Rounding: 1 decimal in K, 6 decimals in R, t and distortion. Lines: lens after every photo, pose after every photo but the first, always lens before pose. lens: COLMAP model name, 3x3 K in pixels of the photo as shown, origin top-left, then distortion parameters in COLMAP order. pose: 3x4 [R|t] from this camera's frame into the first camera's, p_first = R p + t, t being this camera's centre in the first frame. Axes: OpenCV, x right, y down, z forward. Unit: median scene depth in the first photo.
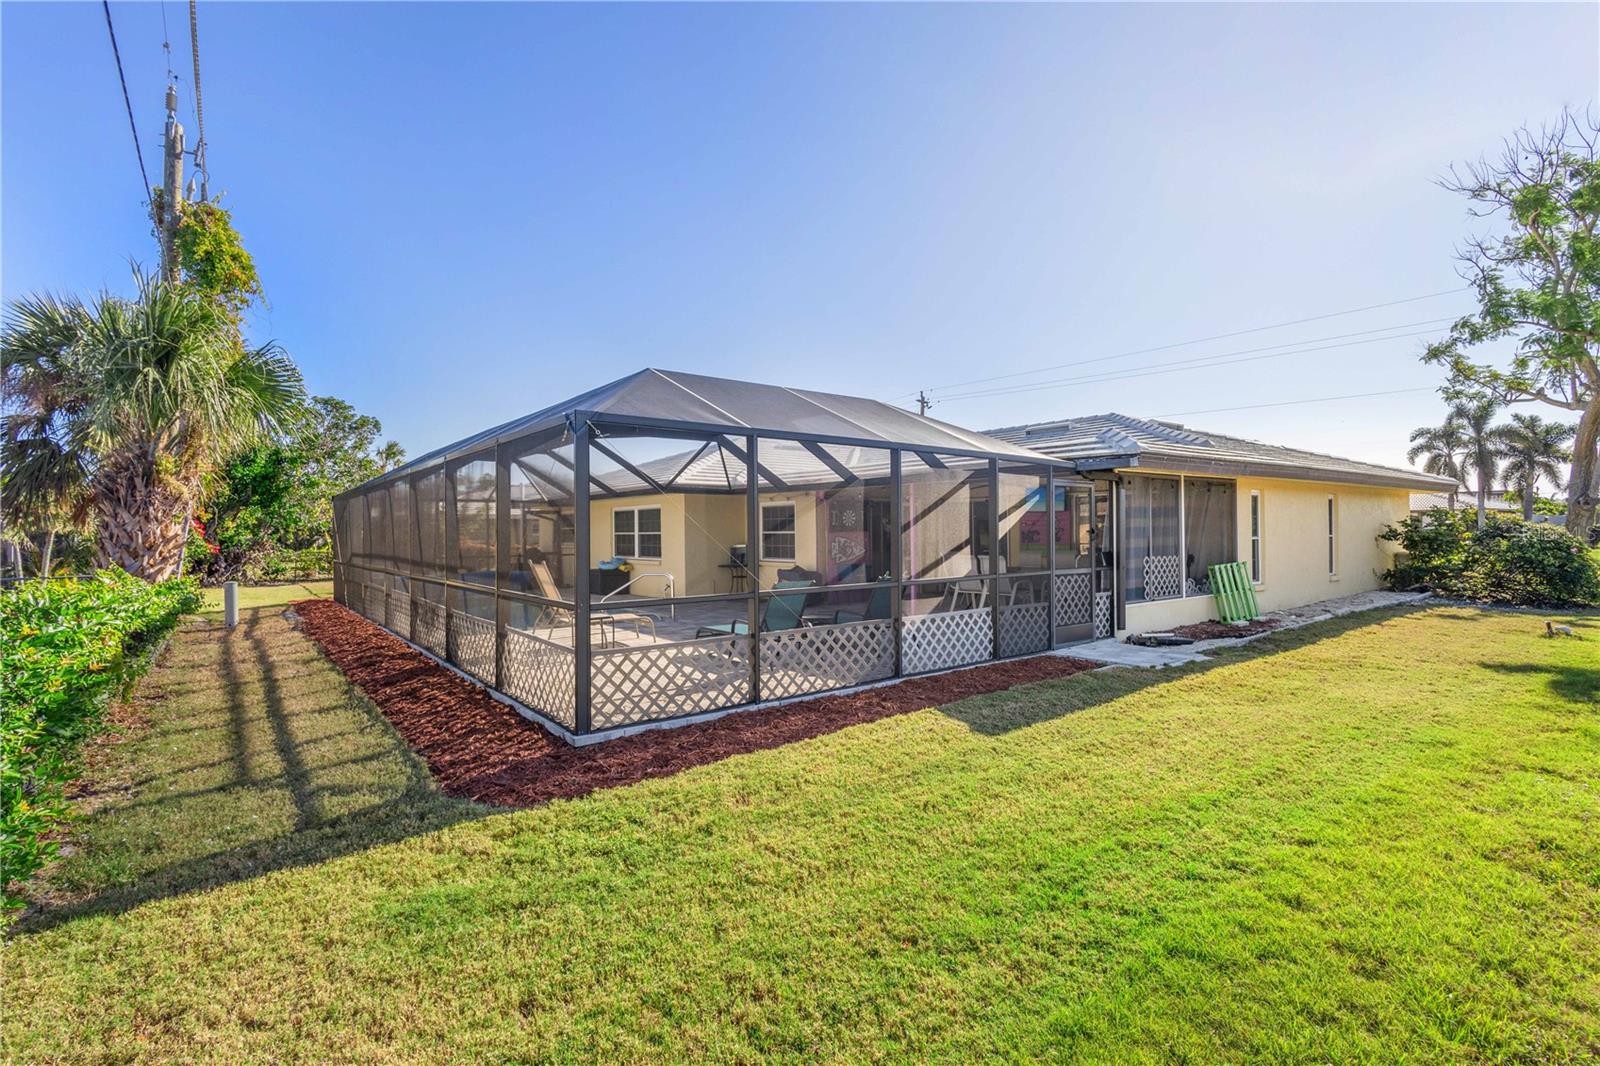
lens RADIAL K [[741.5, 0, 800.7], [0, 741.5, 536.1], [0, 0, 1]] dist [0.012065, -0.000178]
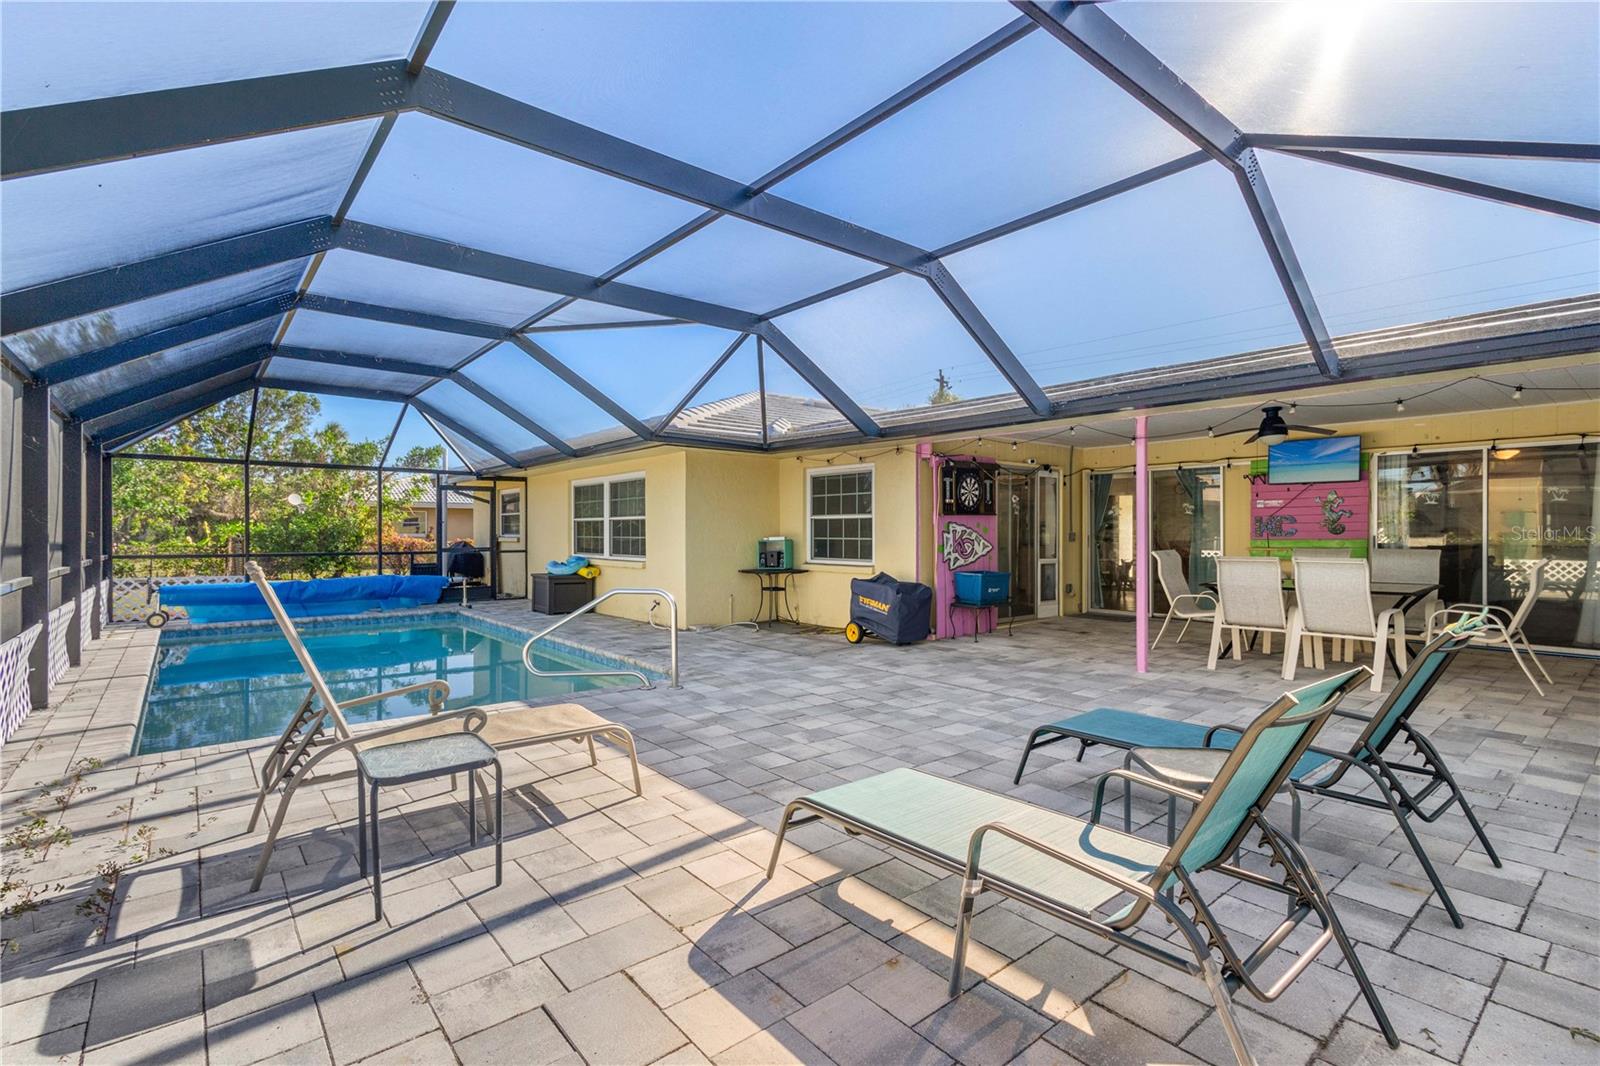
lens RADIAL K [[741.5, 0, 802.0], [0, 741.5, 534.7], [0, 0, 1]] dist [0.012065, -0.000178]
pose [[0.999514, 0.007906, 0.030138, -0.077736], [-0.007859, 0.999968, -0.001697, 0.010798], [-0.030151, 0.001459, 0.999544, 0.383478]]
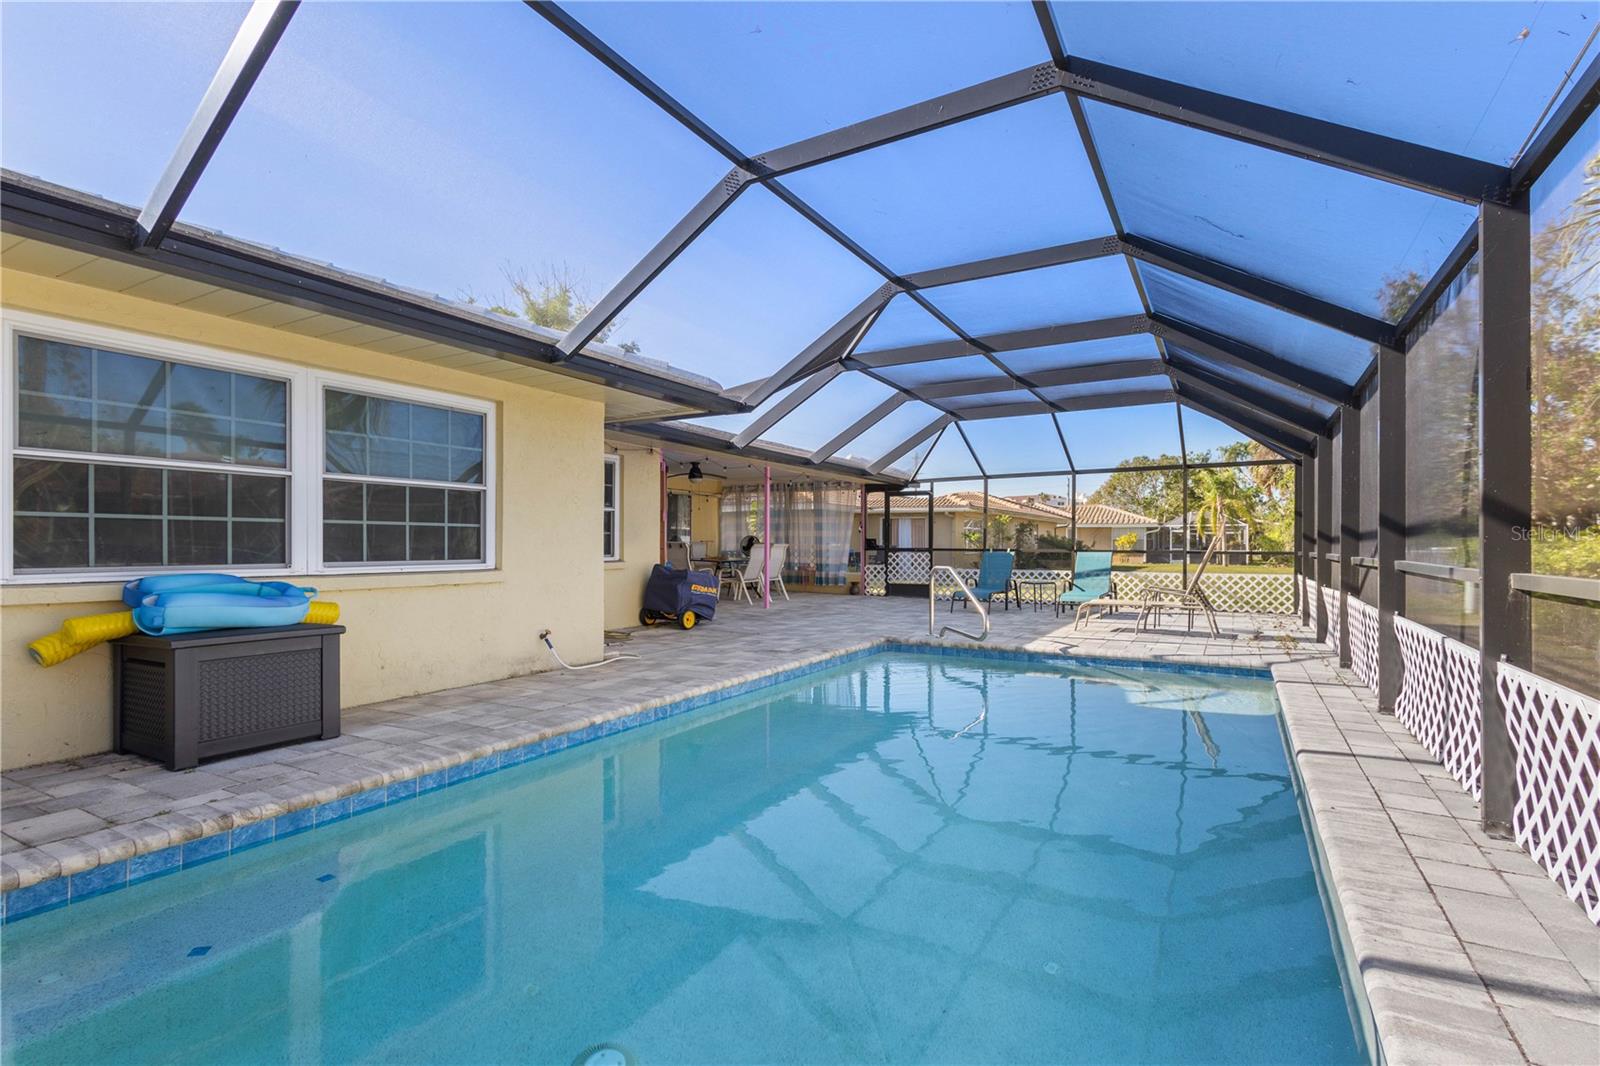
lens RADIAL K [[741.5, 0, 802.9], [0, 741.5, 538.9], [0, 0, 1]] dist [0.012065, -0.000178]
pose [[-0.376565, 0.010508, 0.926331, -0.558649], [-0.000504, 0.999933, -0.011548, 0.023619], [-0.926390, -0.004815, -0.376534, 1.008037]]
